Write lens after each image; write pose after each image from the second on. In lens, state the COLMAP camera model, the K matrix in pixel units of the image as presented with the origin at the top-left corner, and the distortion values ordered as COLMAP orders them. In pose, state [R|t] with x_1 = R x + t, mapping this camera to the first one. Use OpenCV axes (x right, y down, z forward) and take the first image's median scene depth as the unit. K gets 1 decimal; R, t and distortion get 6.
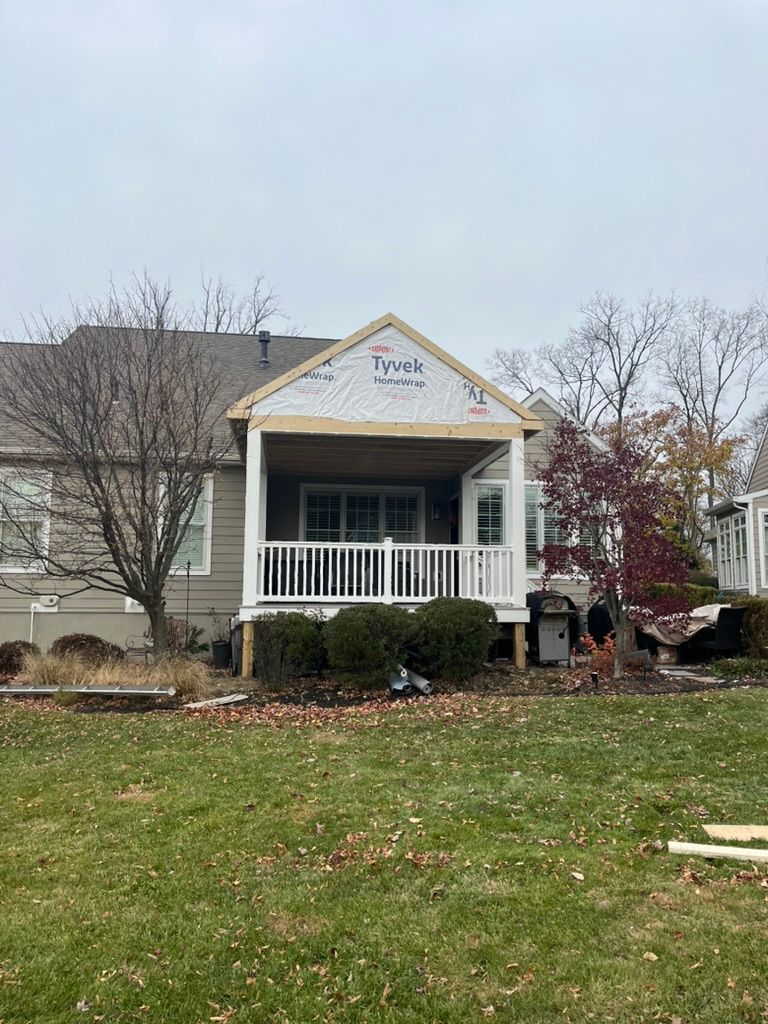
lens RADIAL K [[804.1, 0, 384.2], [0, 804.1, 512.1], [0, 0, 1]] dist [0.010689, 0.000334]
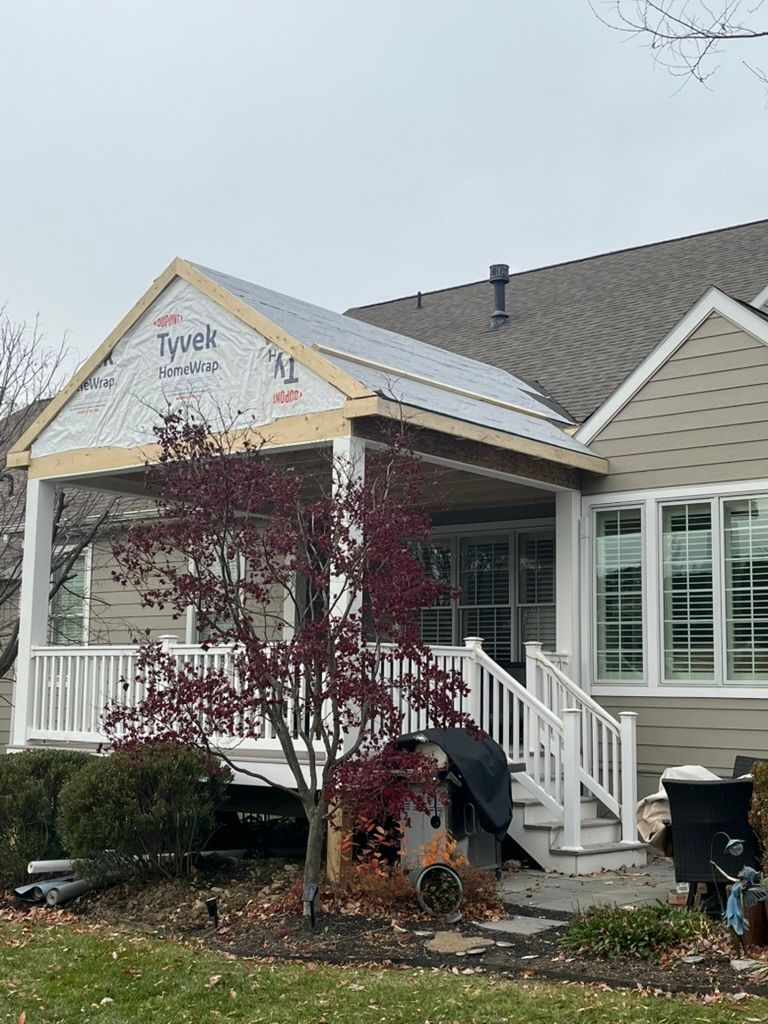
lens RADIAL K [[1396.8, 0, 383.8], [0, 1396.8, 511.4], [0, 0, 1]] dist [-0.032967, 0.000000]
pose [[0.687361, -0.091948, -0.720473, 0.844587], [0.071204, 0.995707, -0.059142, 0.012965], [0.722817, -0.010649, 0.690957, 0.392958]]
